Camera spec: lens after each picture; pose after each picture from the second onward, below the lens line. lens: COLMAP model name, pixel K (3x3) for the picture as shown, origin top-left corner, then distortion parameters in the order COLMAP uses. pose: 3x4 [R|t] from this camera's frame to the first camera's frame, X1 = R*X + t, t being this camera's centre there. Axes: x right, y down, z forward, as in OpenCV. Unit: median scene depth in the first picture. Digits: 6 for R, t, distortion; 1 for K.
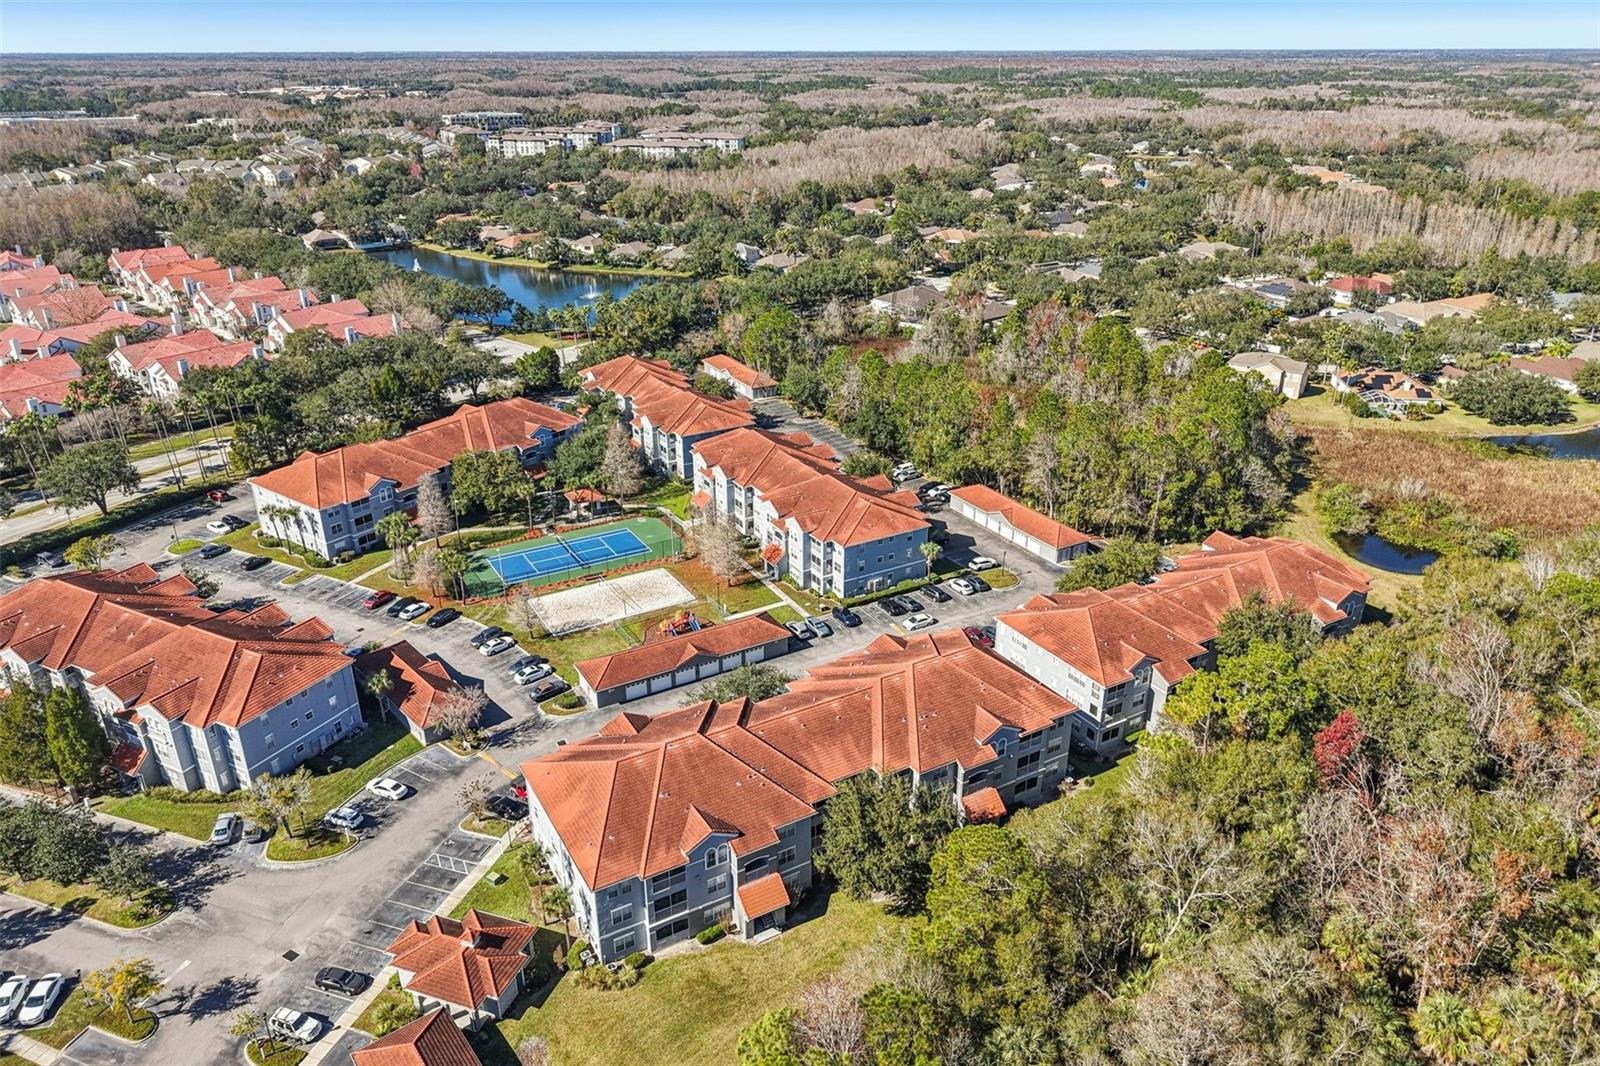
lens RADIAL K [[1078.7, 0, 788.8], [0, 1078.7, 533.4], [0, 0, 1]] dist [0.015717, -0.013846]
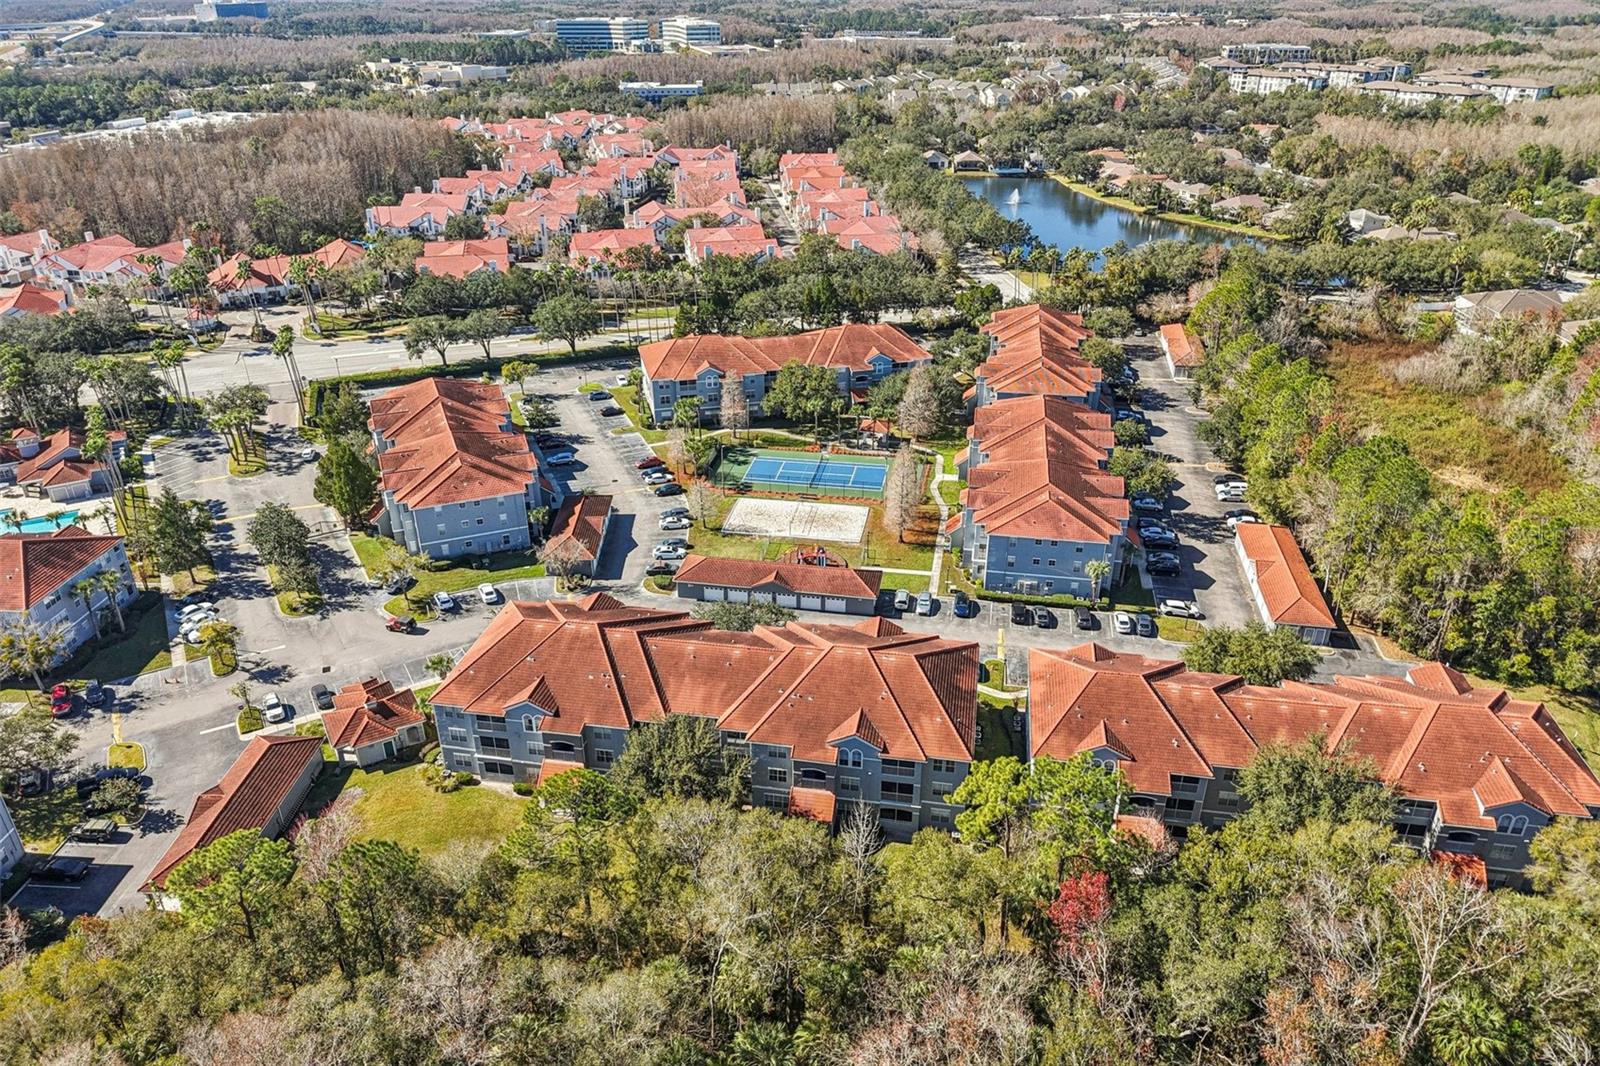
lens RADIAL K [[1078.7, 0, 788.8], [0, 1078.7, 533.4], [0, 0, 1]] dist [0.015717, -0.013846]
pose [[0.765291, 0.293965, -0.572638, 0.258220], [-0.261203, 0.954912, 0.141126, -0.042510], [0.588305, 0.041572, 0.807570, 0.085684]]
